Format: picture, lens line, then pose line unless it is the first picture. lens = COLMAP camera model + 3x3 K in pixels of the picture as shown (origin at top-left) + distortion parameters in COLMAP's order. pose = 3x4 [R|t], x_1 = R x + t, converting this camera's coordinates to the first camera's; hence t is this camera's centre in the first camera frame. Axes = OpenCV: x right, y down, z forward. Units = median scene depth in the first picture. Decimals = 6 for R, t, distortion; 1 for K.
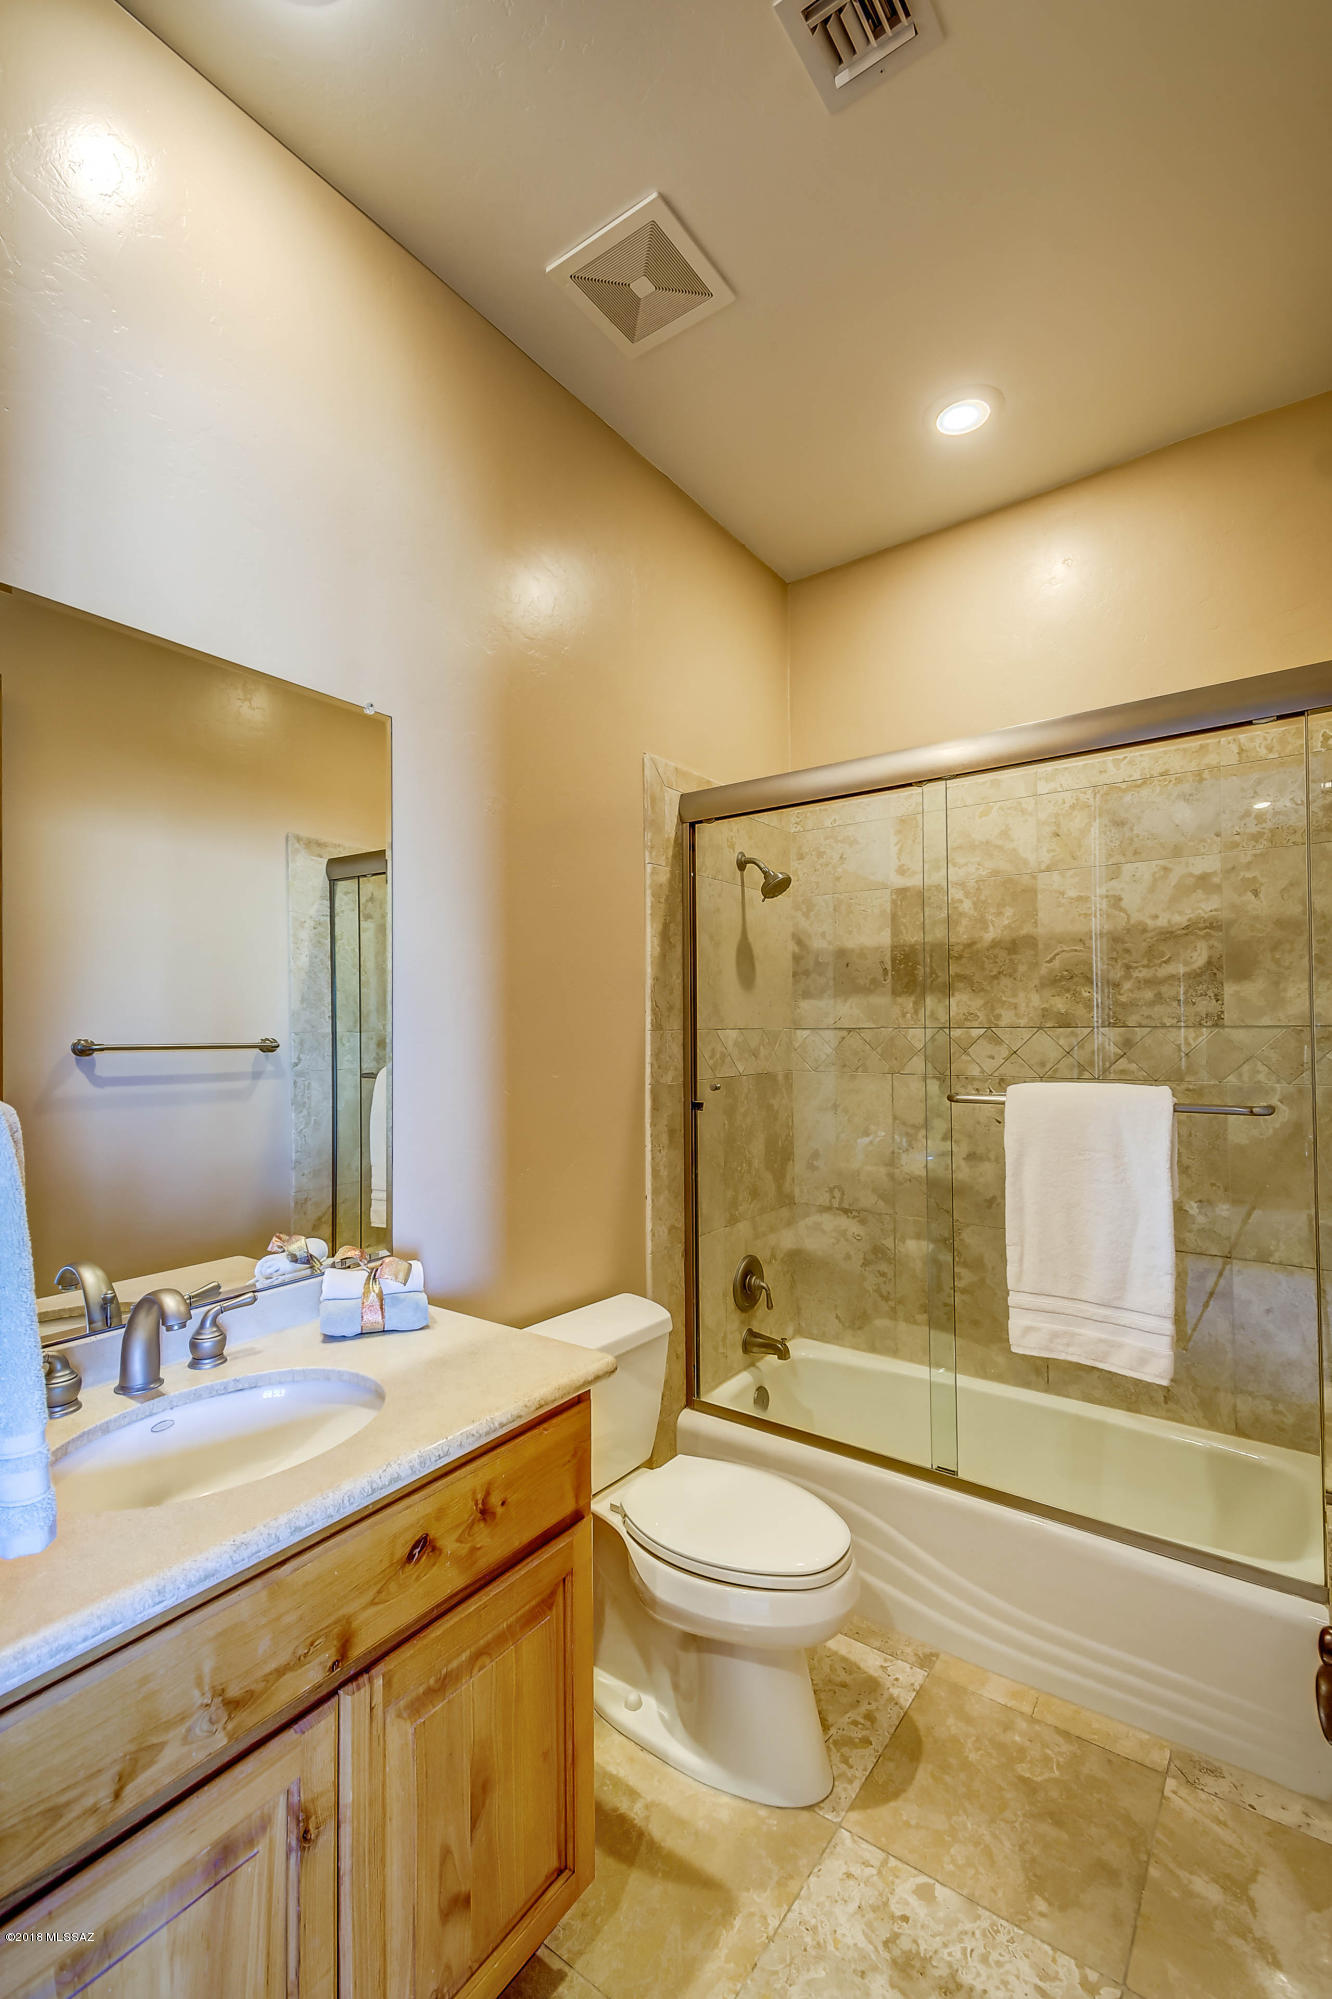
lens RADIAL K [[879.8, 0, 666.0], [0, 879.8, 999.5], [0, 0, 1]] dist [0.020207, -0.010701]
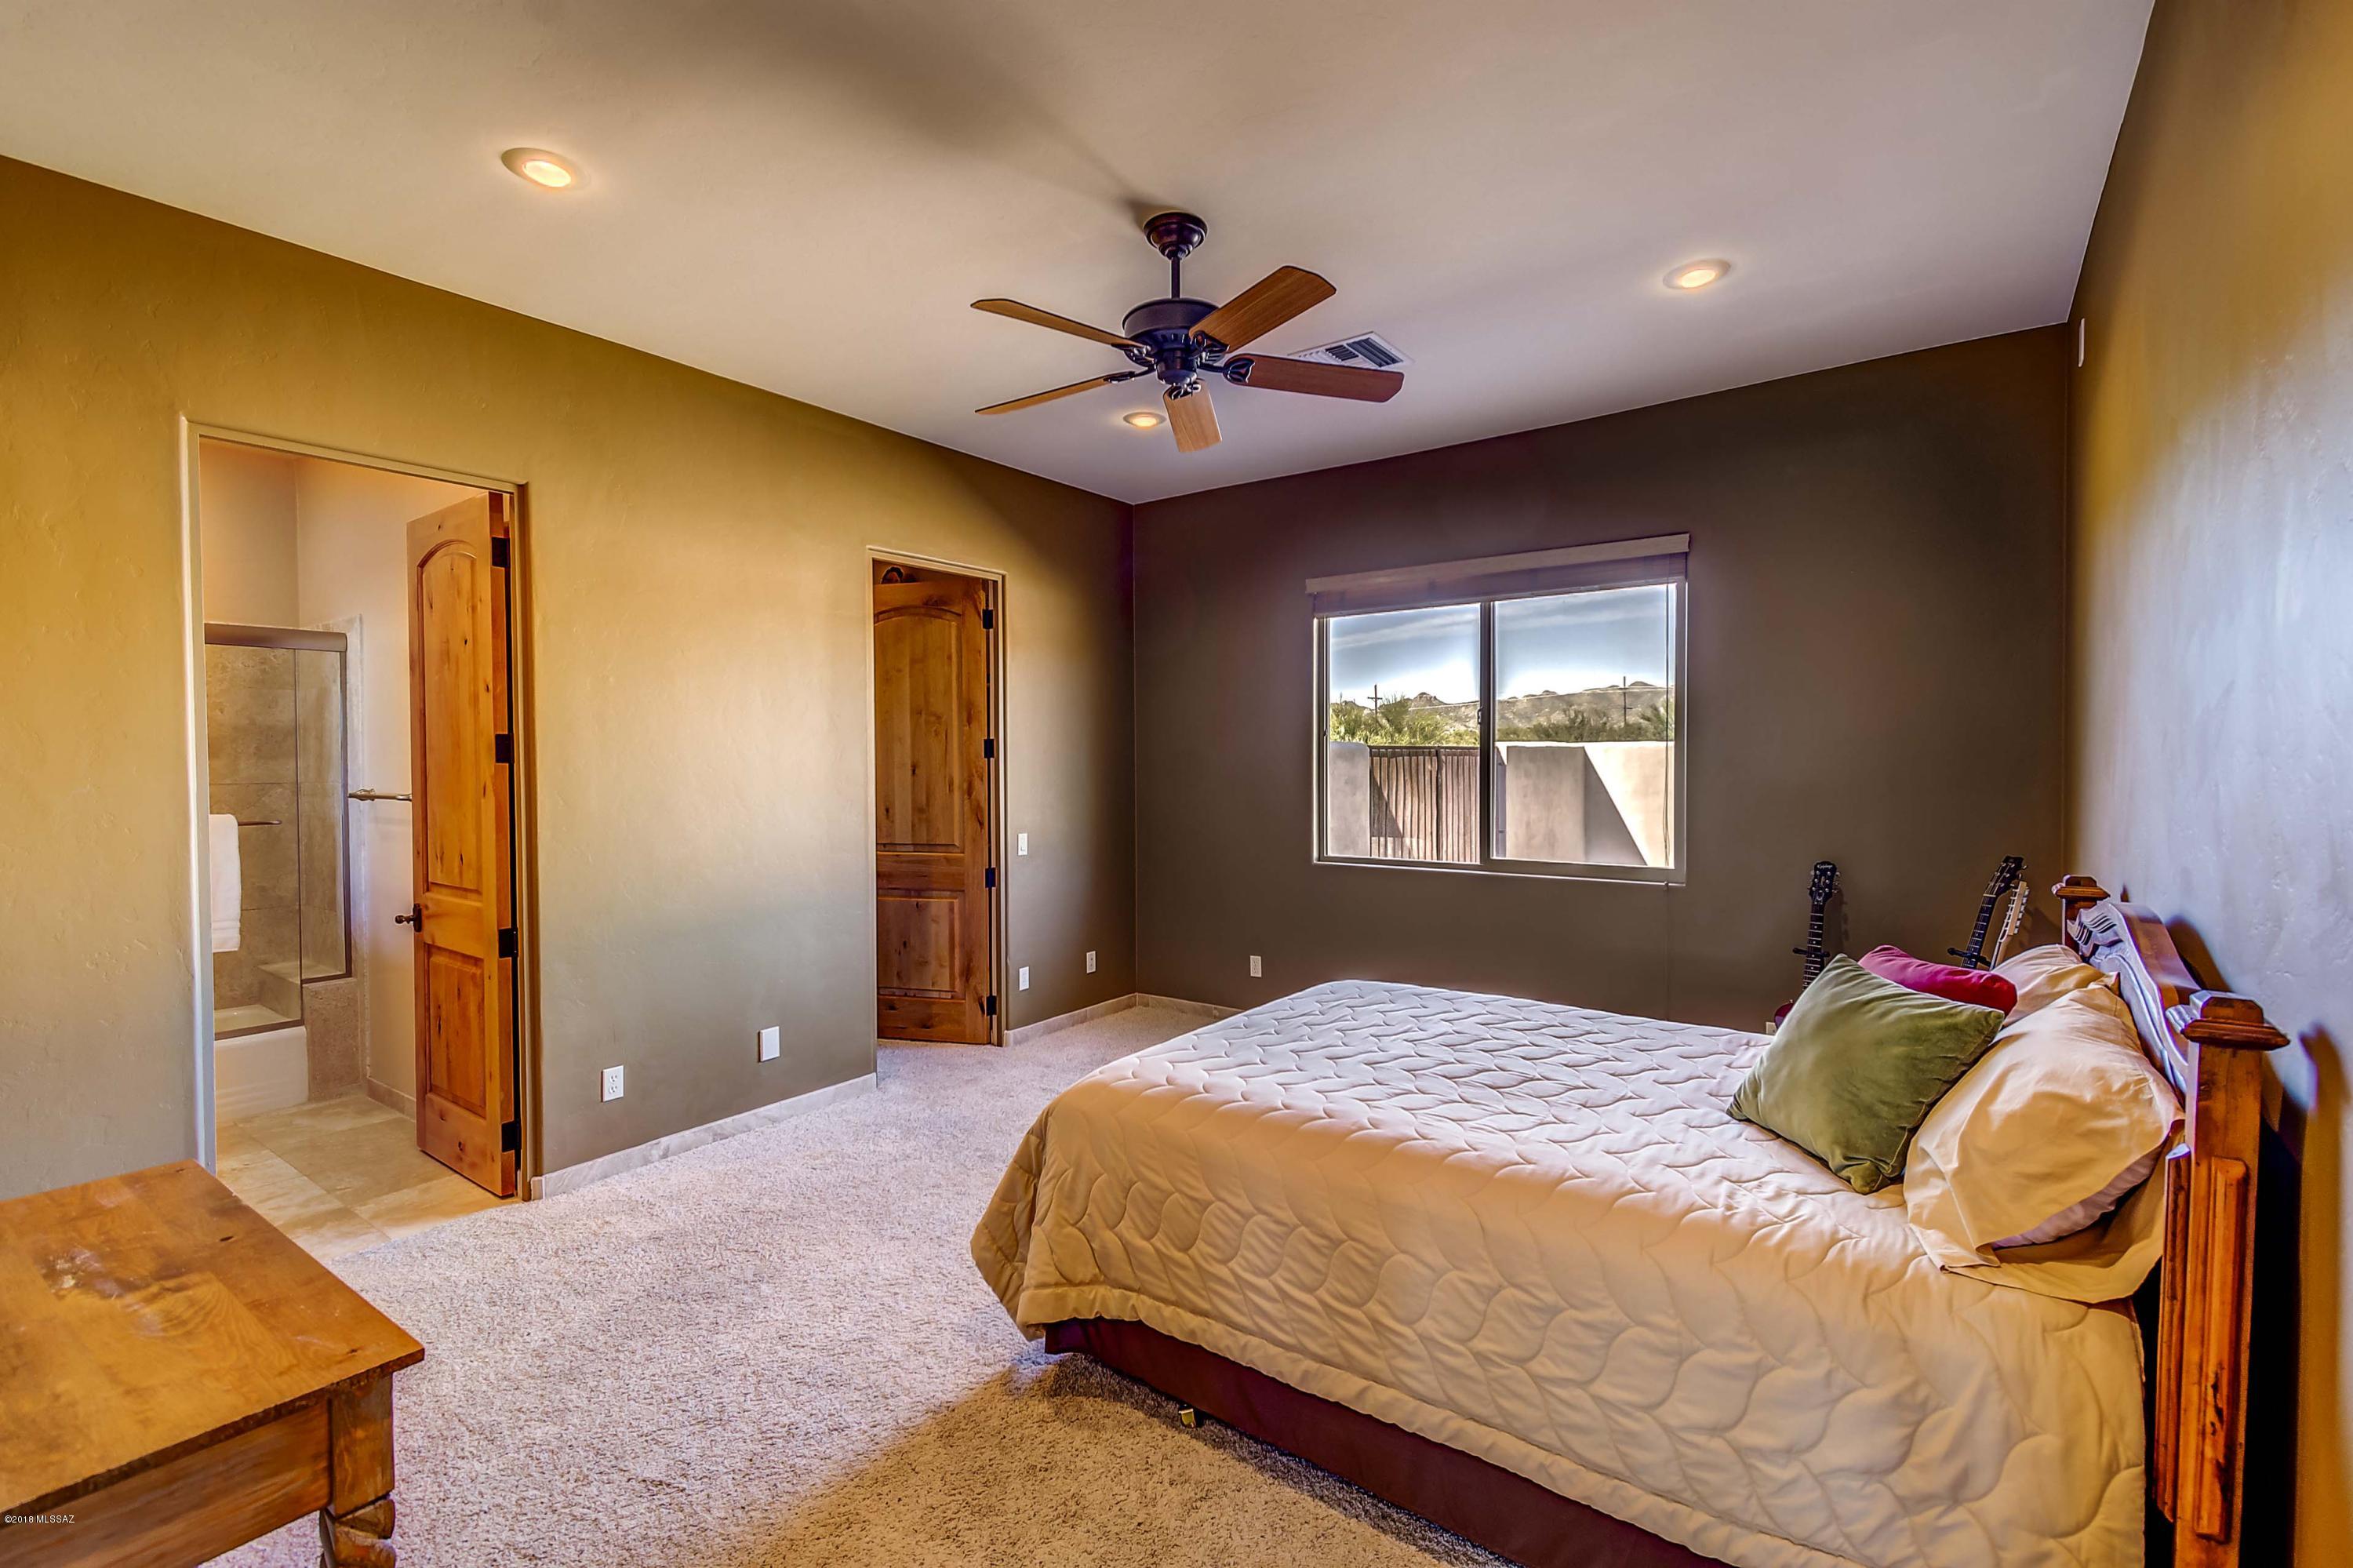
lens RADIAL K [[1035.6, 0, 1184.2], [0, 1035.6, 780.8], [0, 0, 1]] dist [0.020207, -0.010701]
pose [[-0.004534, -0.020682, 0.999776, -1.990550], [-0.023563, 0.999511, 0.020569, -0.089271], [-0.999712, -0.023465, -0.005019, -1.299551]]
